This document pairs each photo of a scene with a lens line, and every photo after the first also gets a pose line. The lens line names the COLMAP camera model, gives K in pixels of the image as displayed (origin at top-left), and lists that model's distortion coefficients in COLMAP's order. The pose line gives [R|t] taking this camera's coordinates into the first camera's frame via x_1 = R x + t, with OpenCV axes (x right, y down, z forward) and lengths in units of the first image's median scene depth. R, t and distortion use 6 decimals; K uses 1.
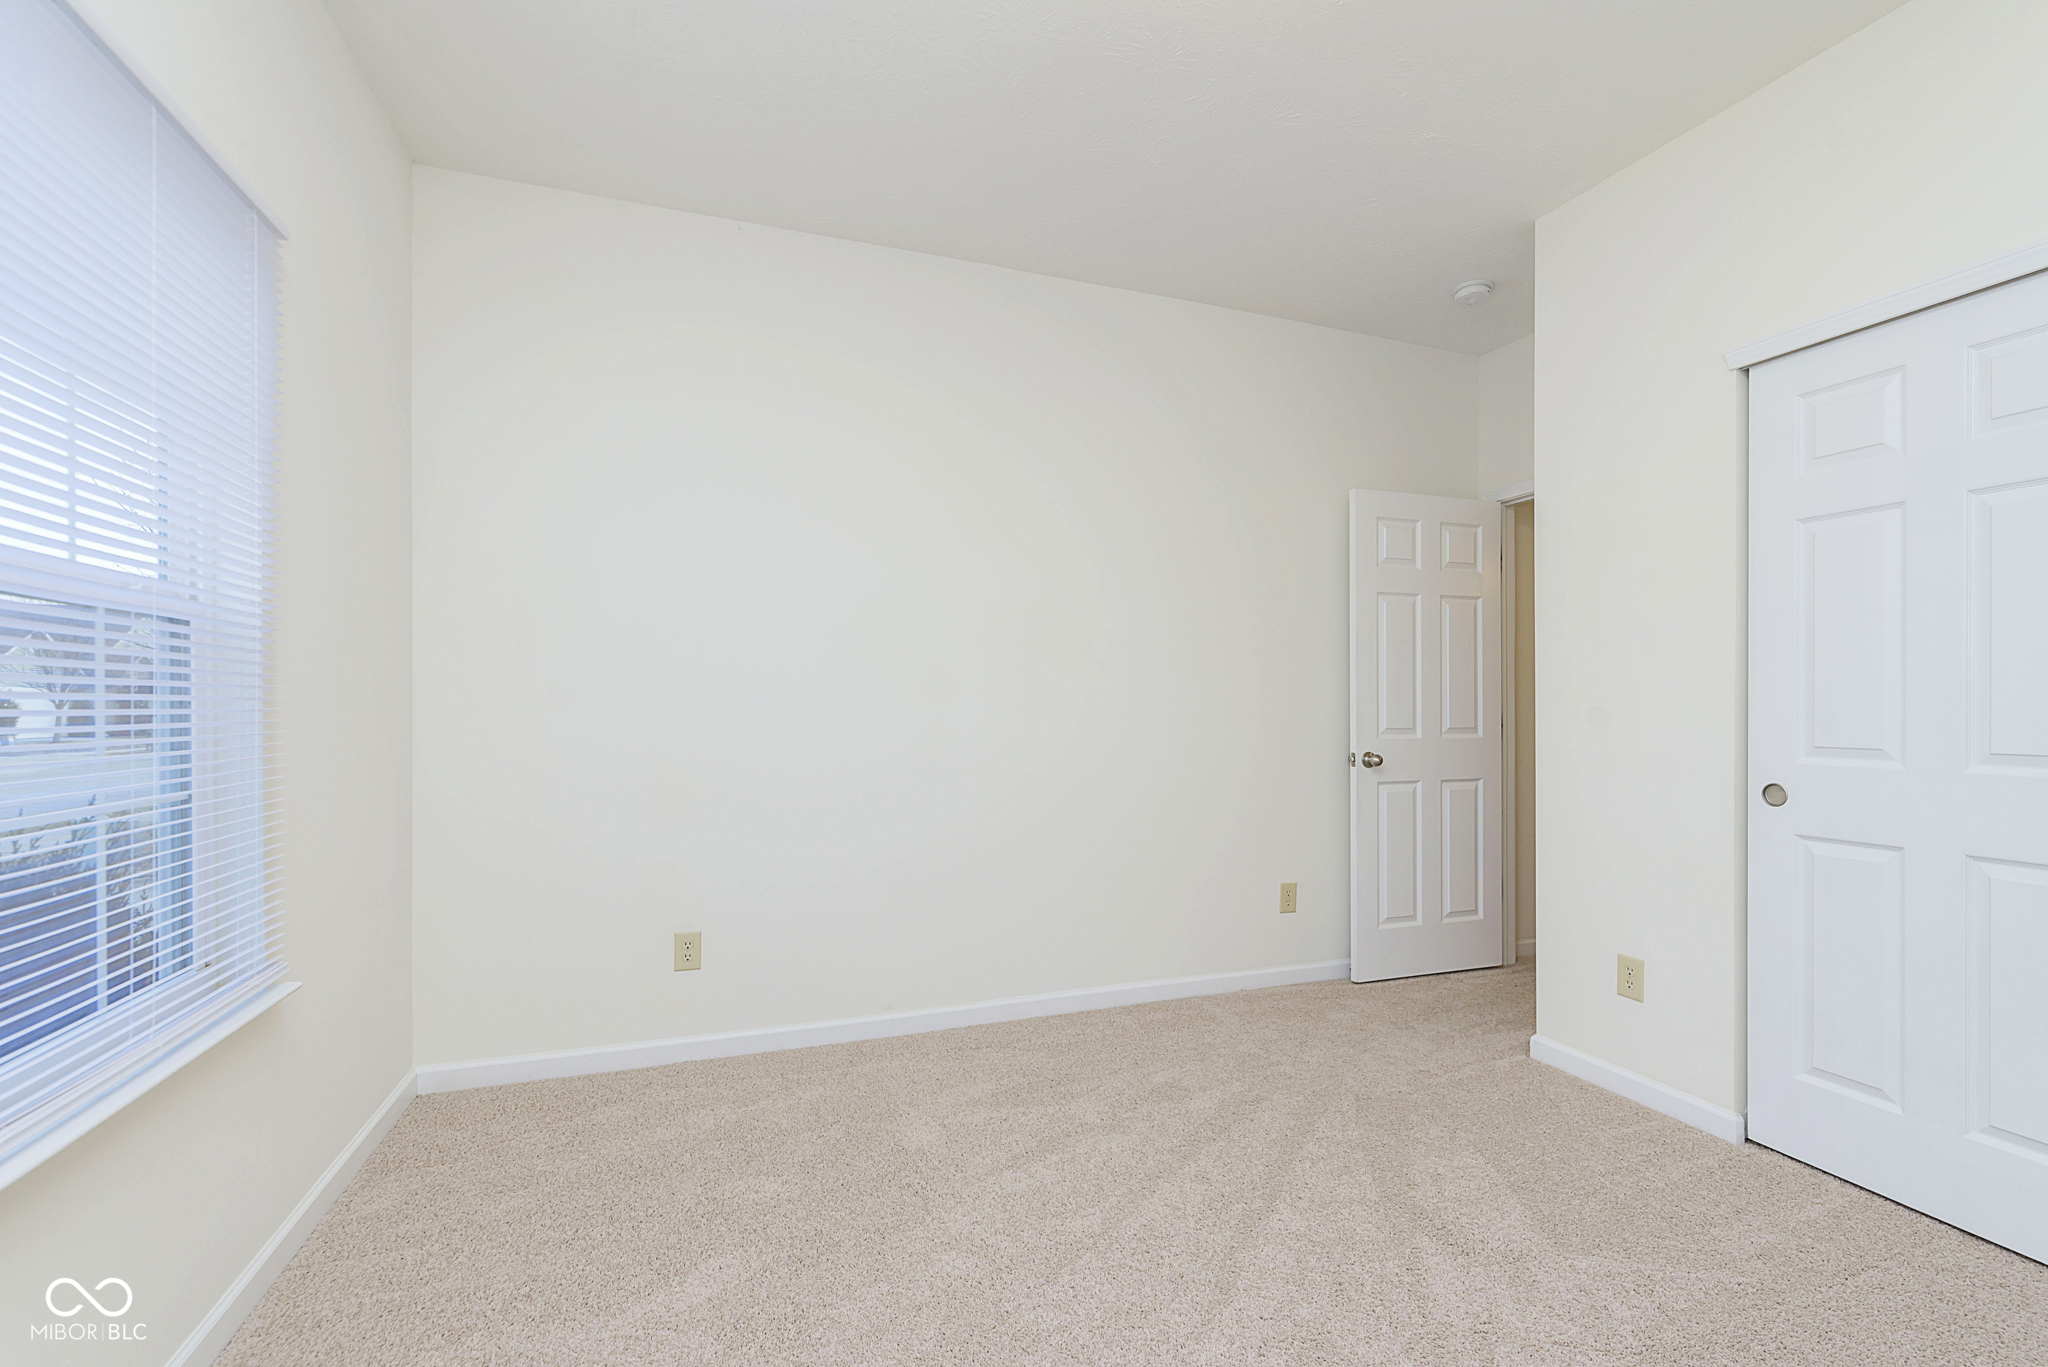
lens RADIAL K [[904.8, 0, 1029.5], [0, 904.8, 694.1], [0, 0, 1]] dist [0.005048, -0.001179]
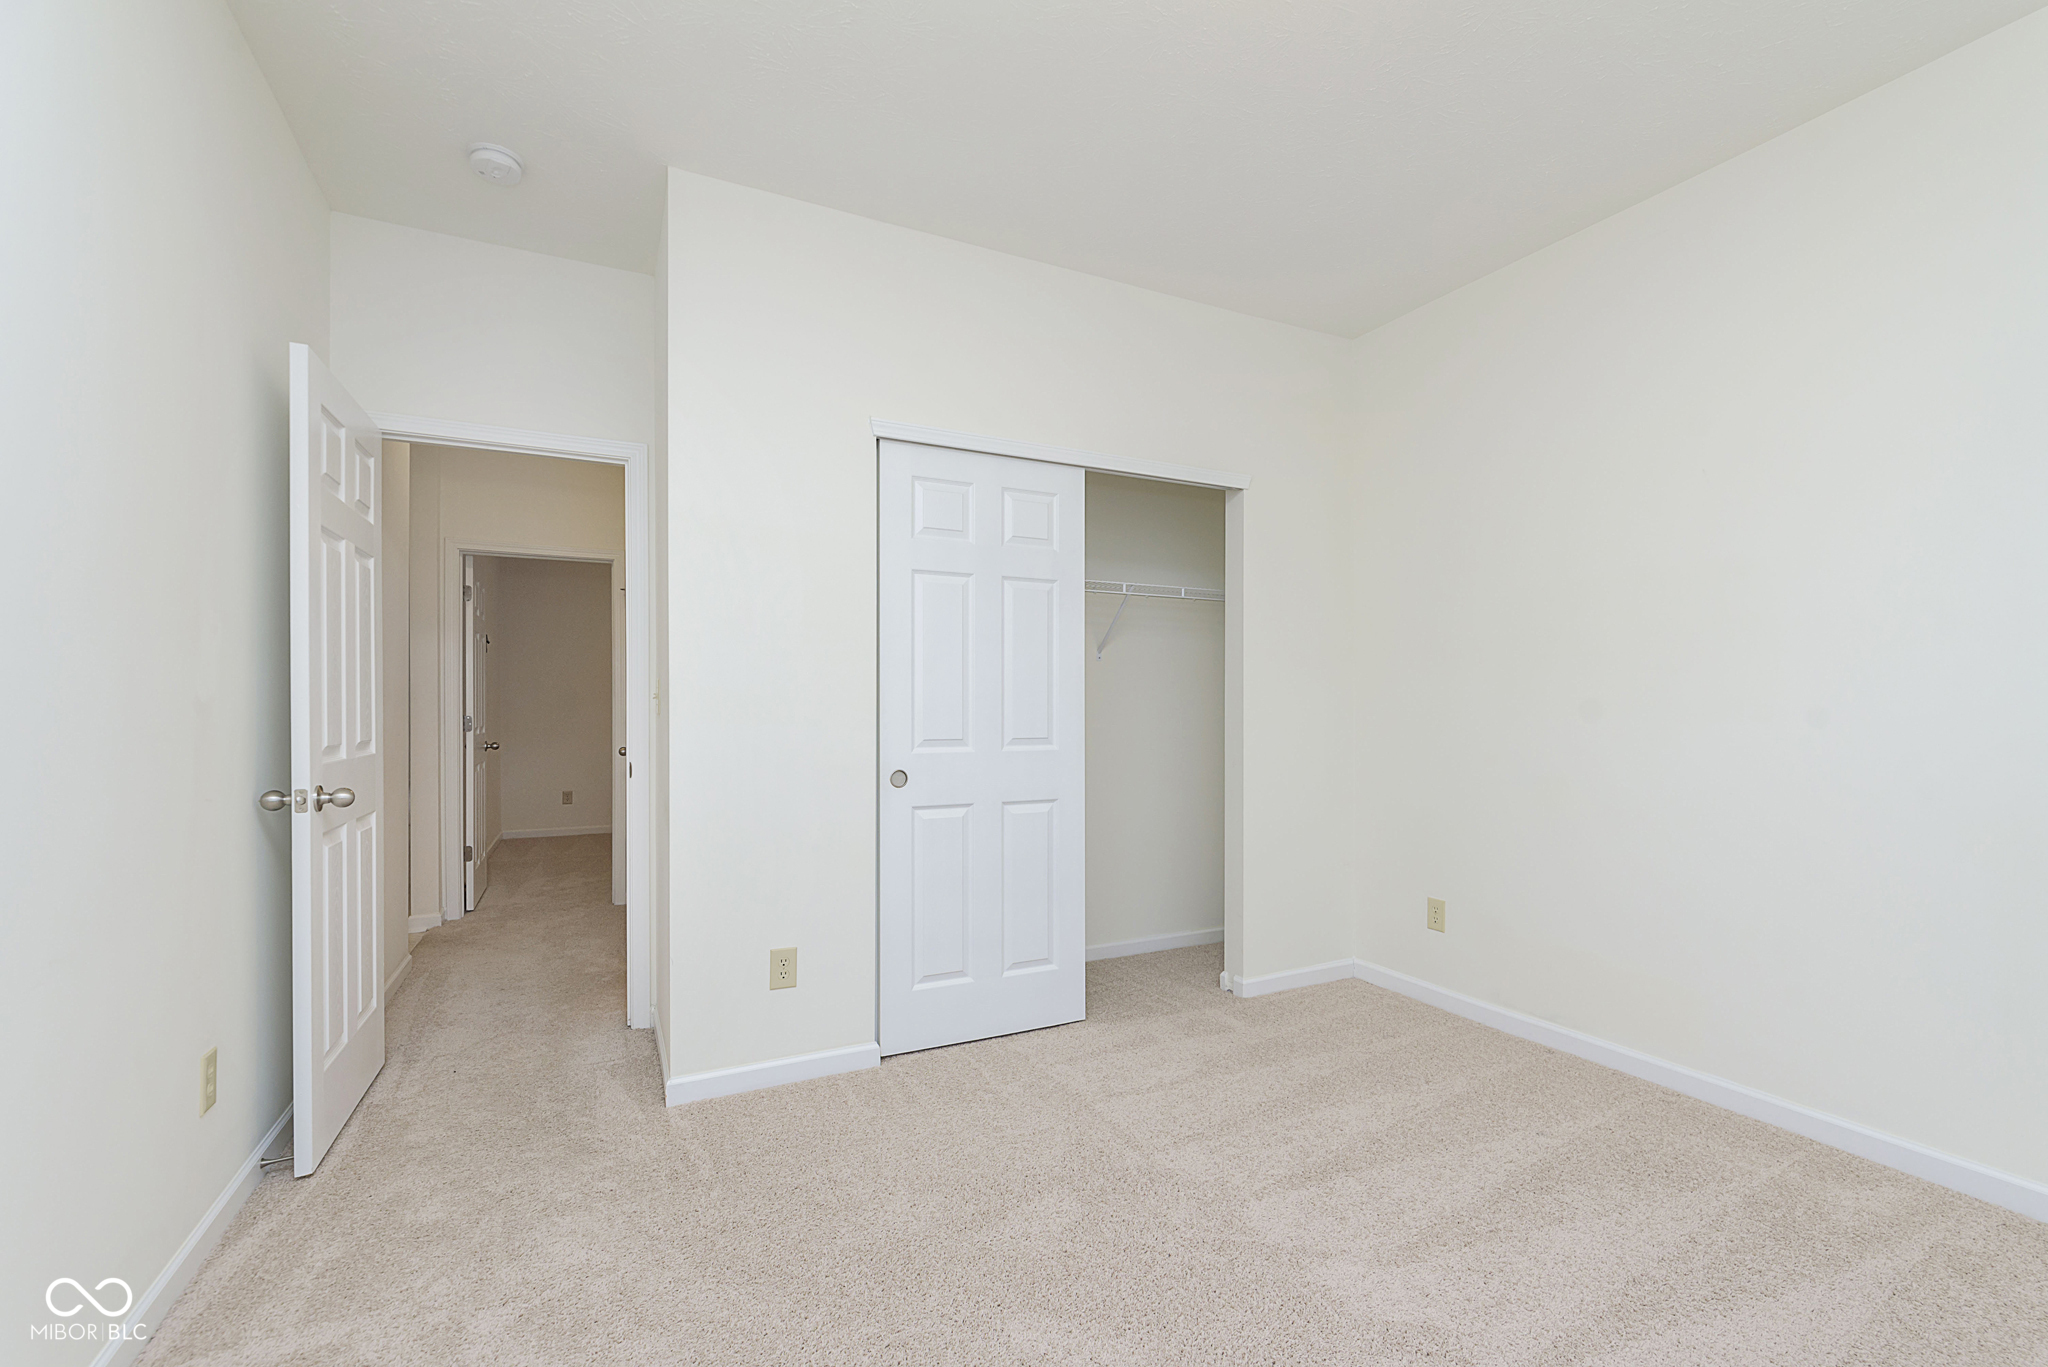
lens RADIAL K [[904.8, 0, 1029.5], [0, 904.8, 690.5], [0, 0, 1]] dist [0.005048, -0.001179]
pose [[-0.133048, 0.011402, 0.991044, -0.297088], [-0.017112, 0.999758, -0.013800, 0.000272], [-0.990962, -0.018795, -0.132821, 0.610912]]
